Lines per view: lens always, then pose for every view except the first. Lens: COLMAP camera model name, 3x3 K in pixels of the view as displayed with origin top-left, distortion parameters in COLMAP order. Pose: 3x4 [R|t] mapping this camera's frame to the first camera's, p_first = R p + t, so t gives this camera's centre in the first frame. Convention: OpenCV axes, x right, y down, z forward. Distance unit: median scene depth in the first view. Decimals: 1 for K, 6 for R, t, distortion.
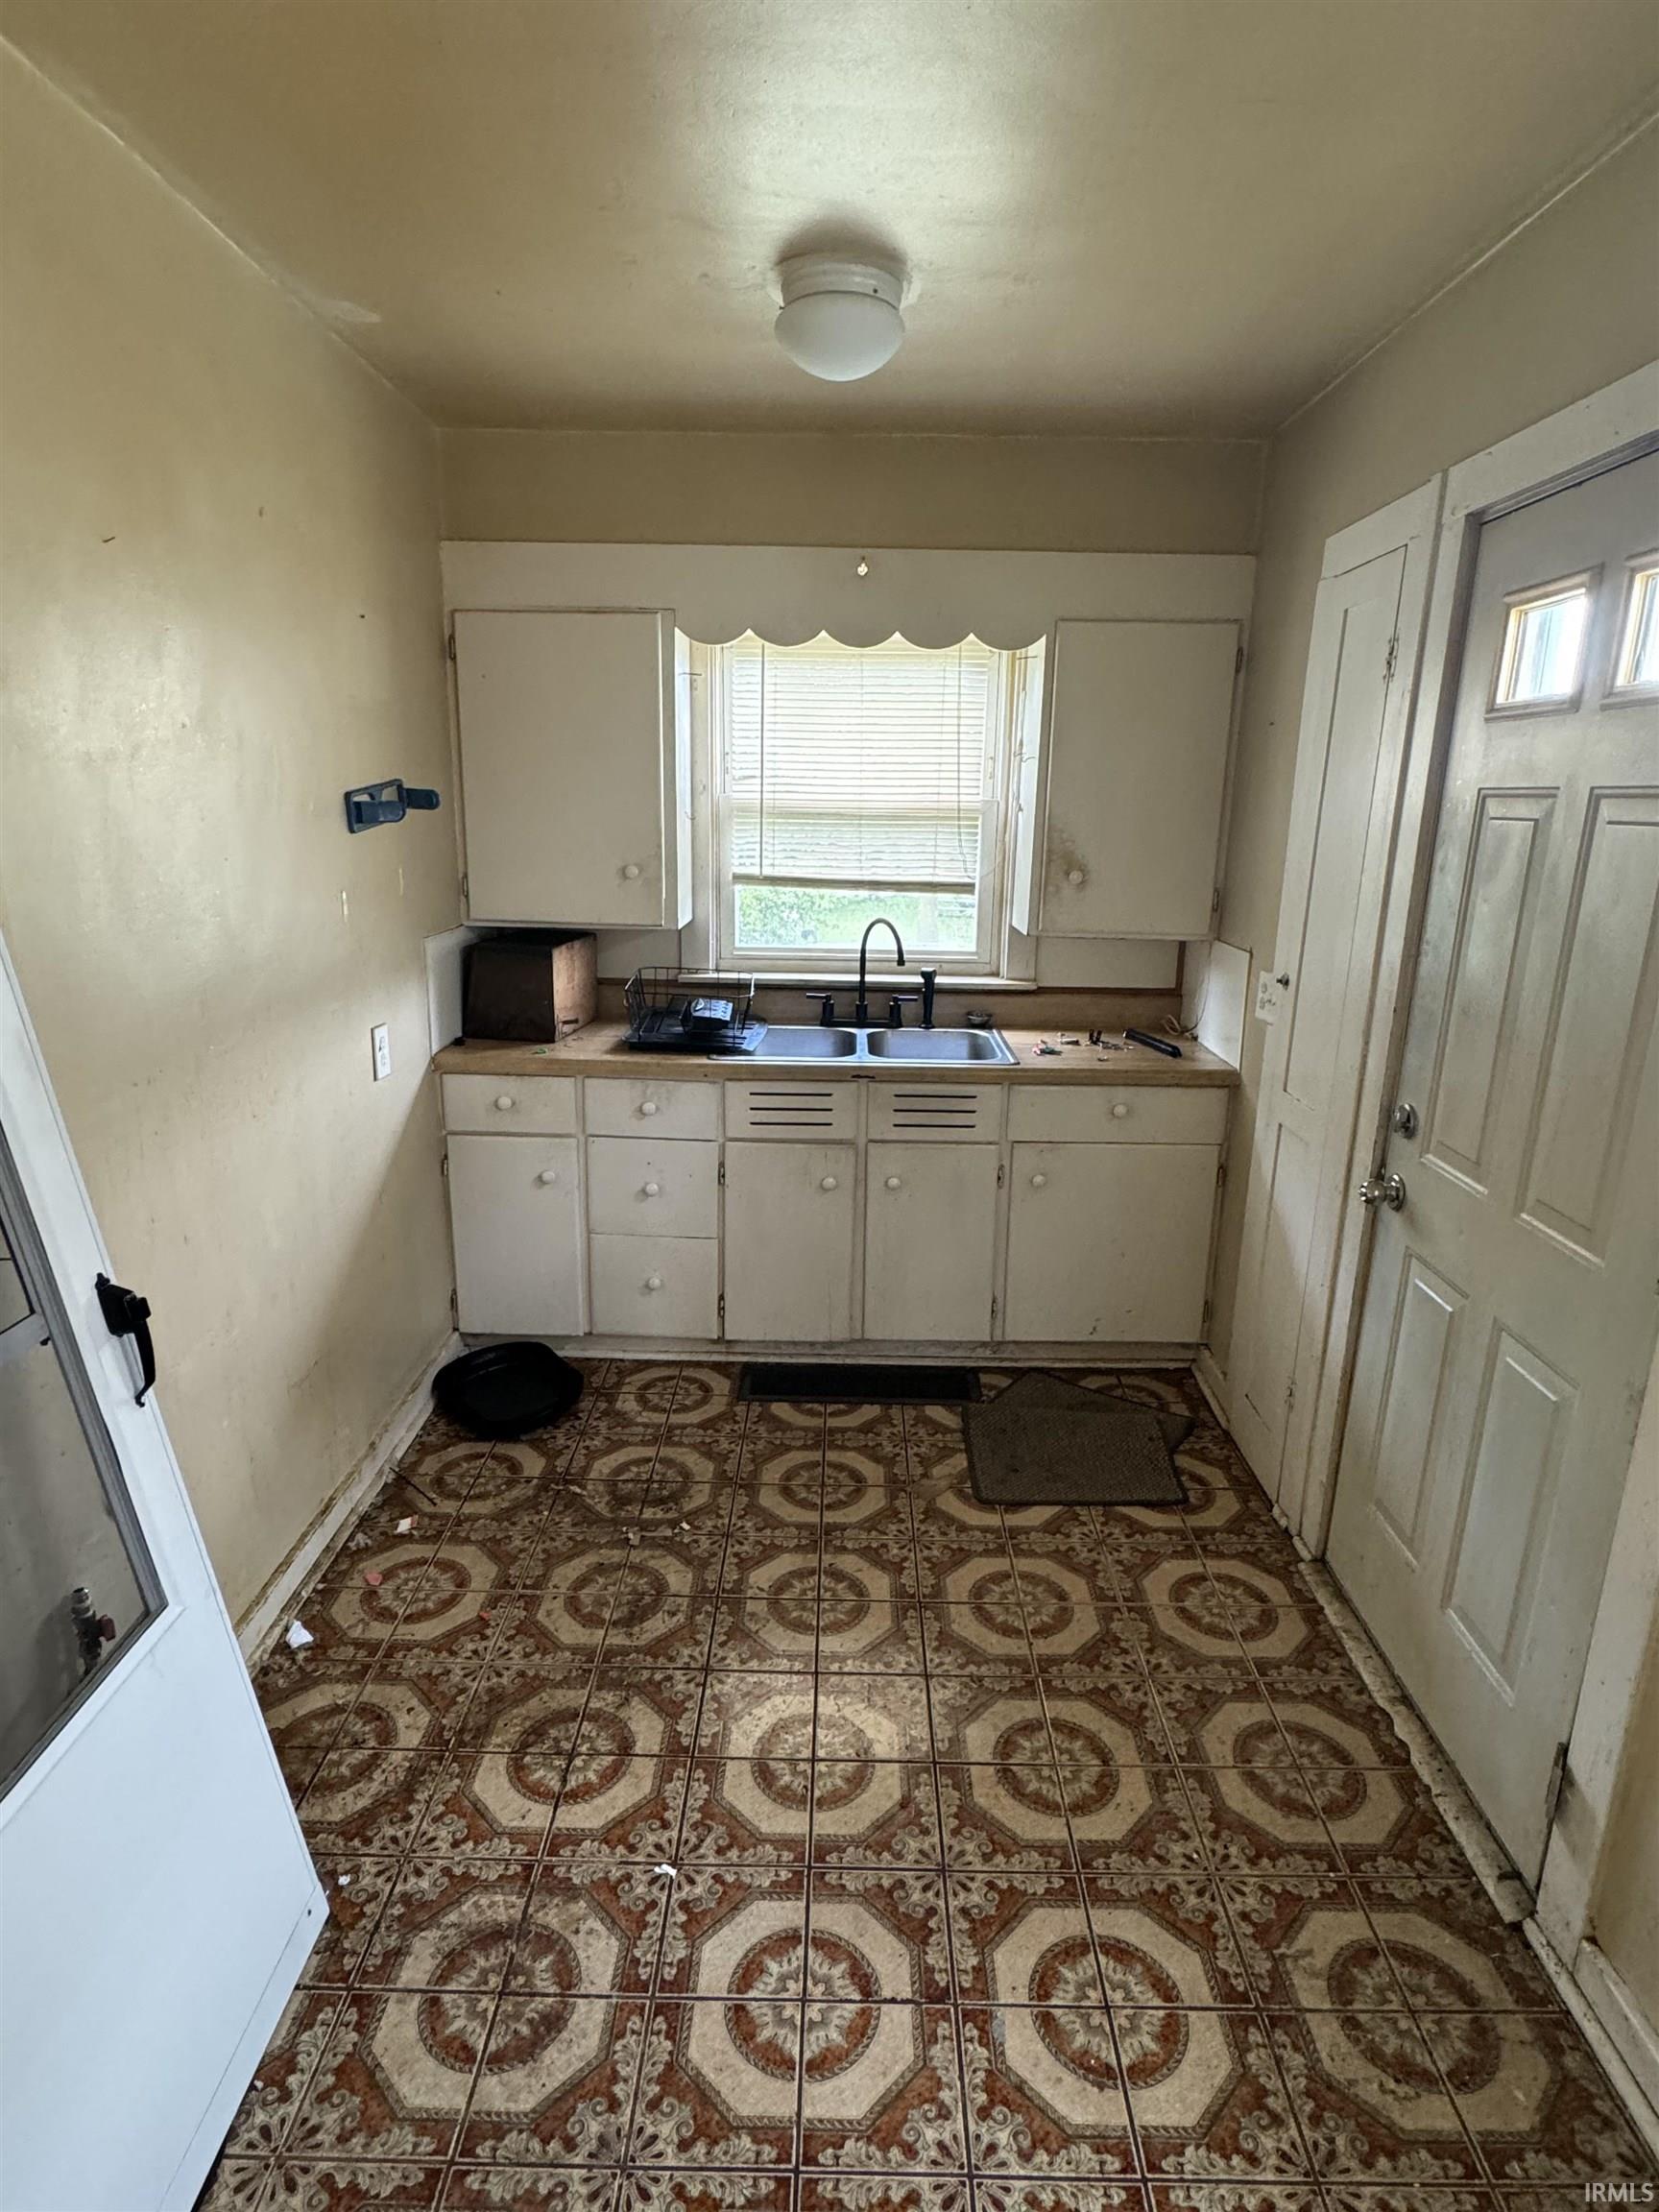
lens RADIAL K [[1163.5, 0, 830.8], [0, 1163.5, 1110.3], [0, 0, 1]] dist [-0.003743, 0.001302]
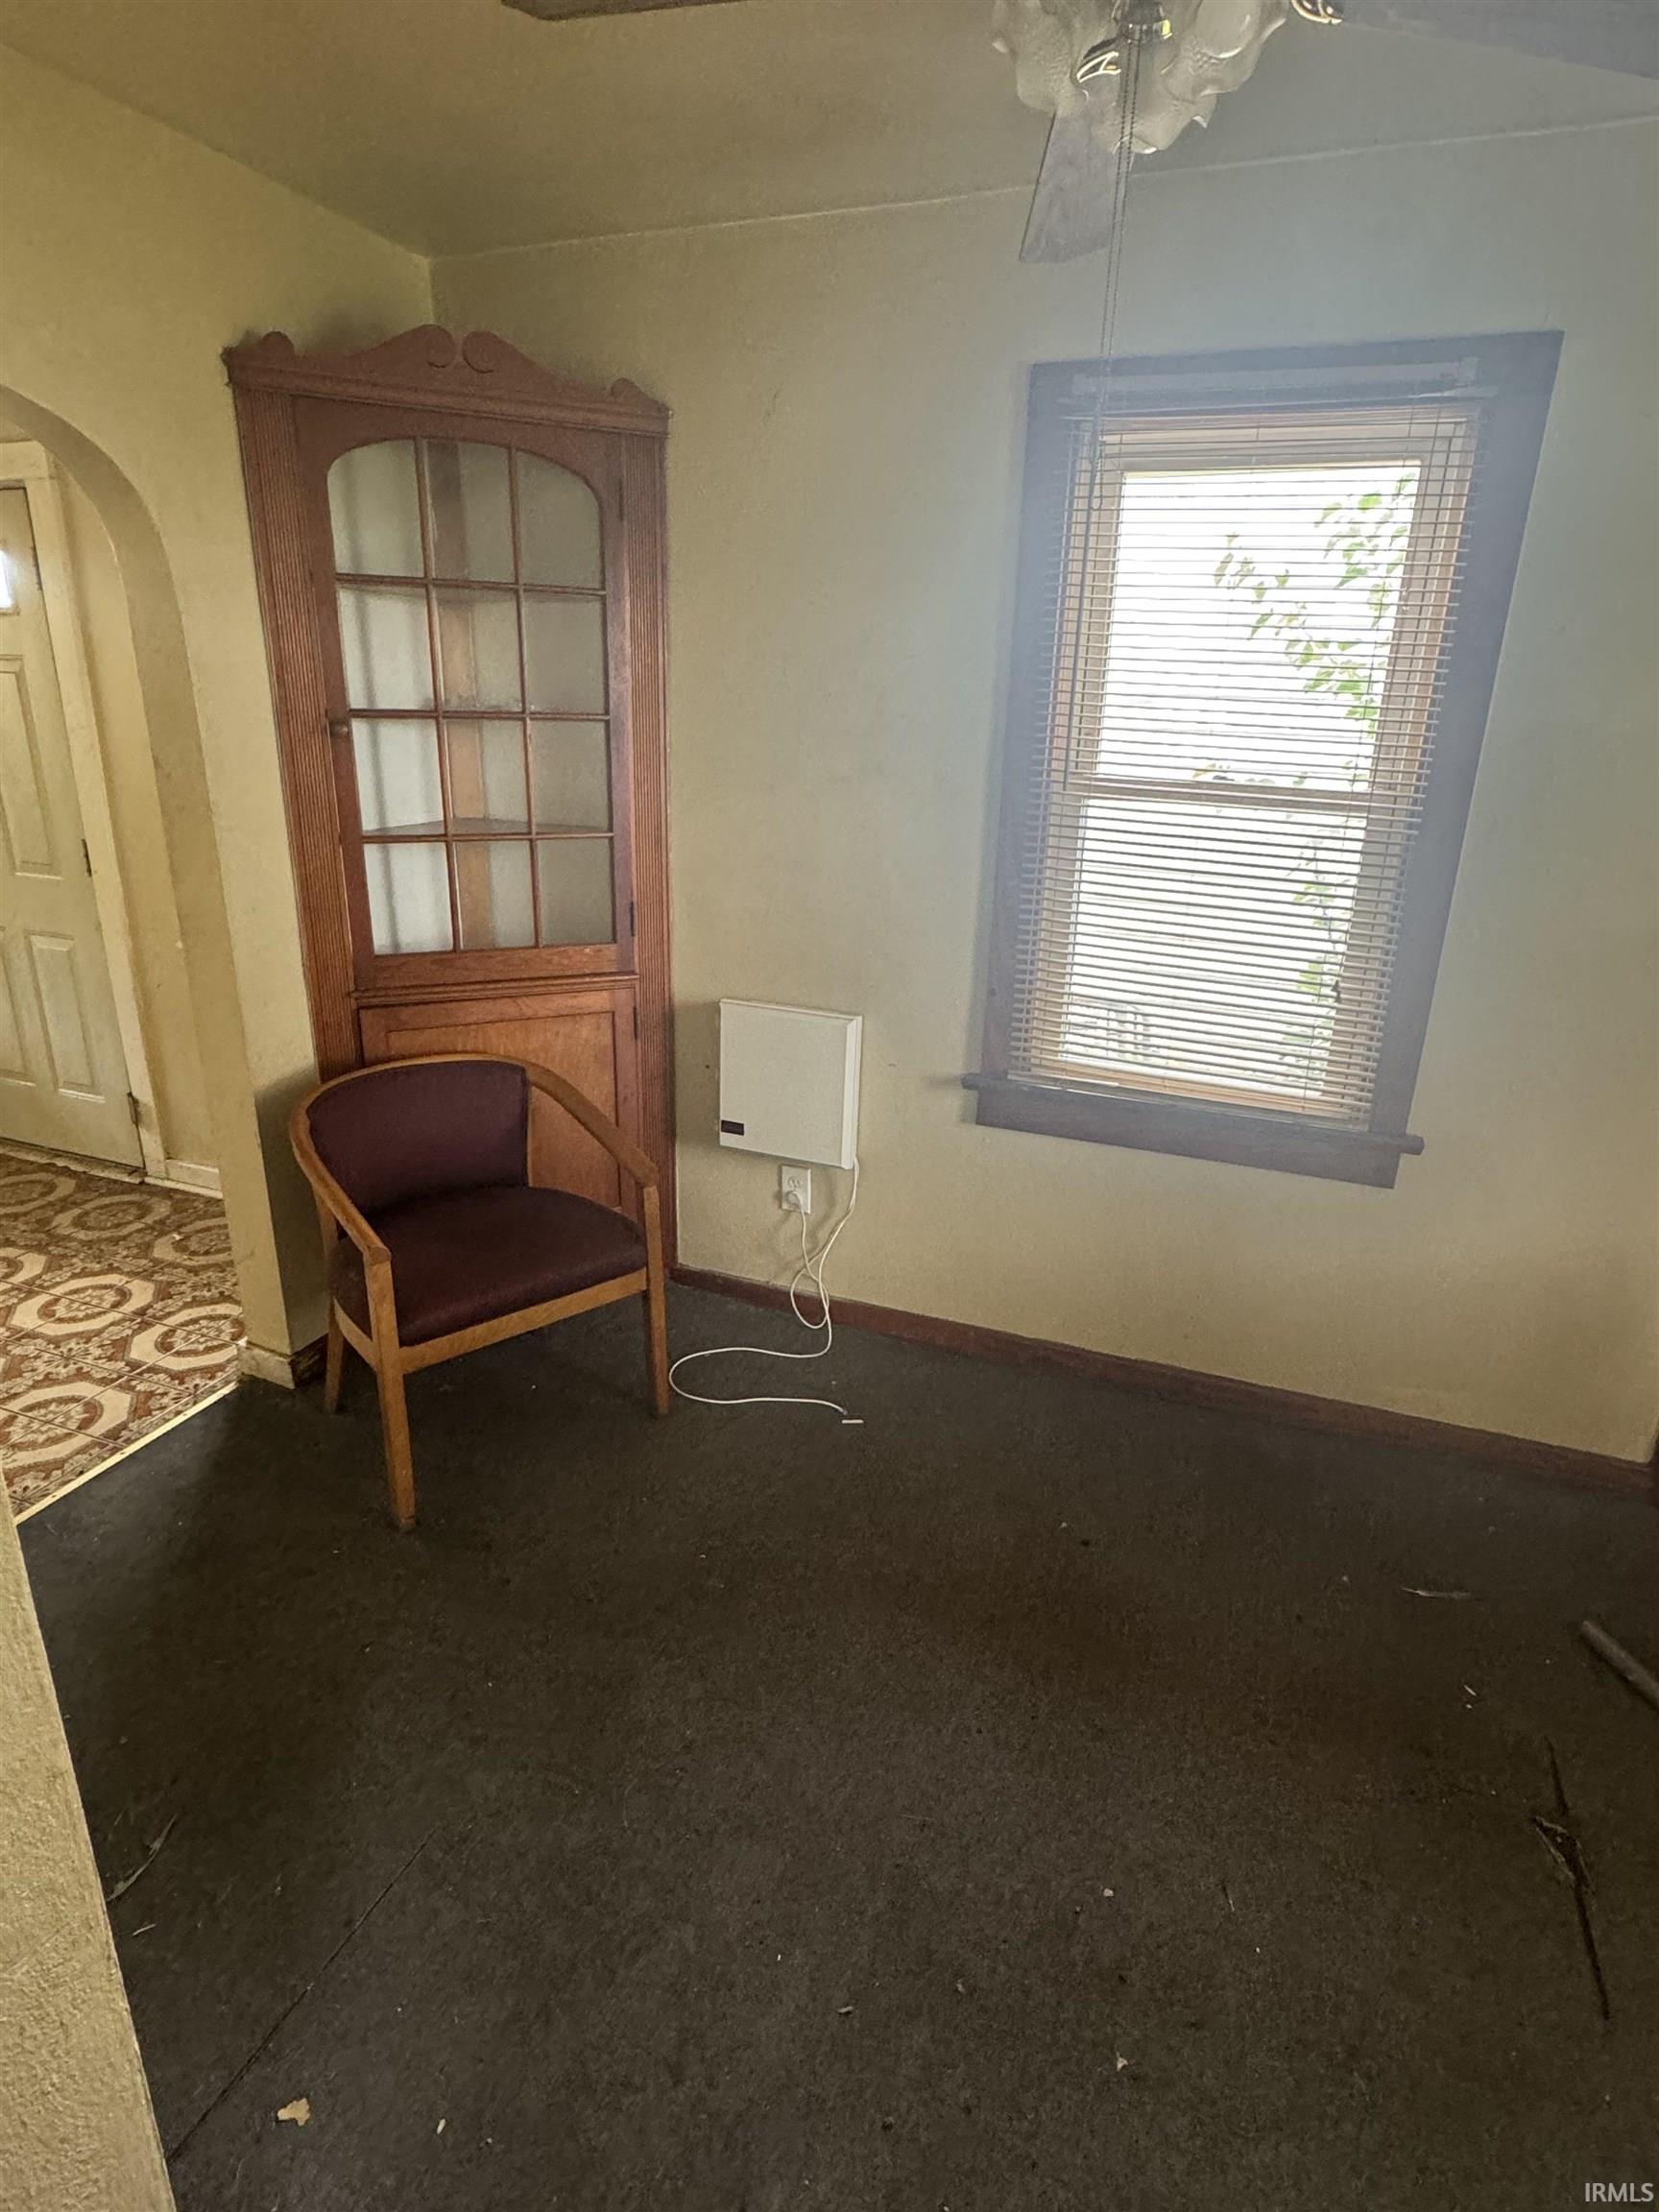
lens RADIAL K [[1163.5, 0, 836.5], [0, 1163.5, 1102.0], [0, 0, 1]] dist [-0.003743, 0.001302]
pose [[0.341203, -0.321280, 0.883380, -0.863113], [0.215643, 0.941466, 0.259114, 0.264164], [-0.914920, 0.102084, 0.390513, -1.089951]]
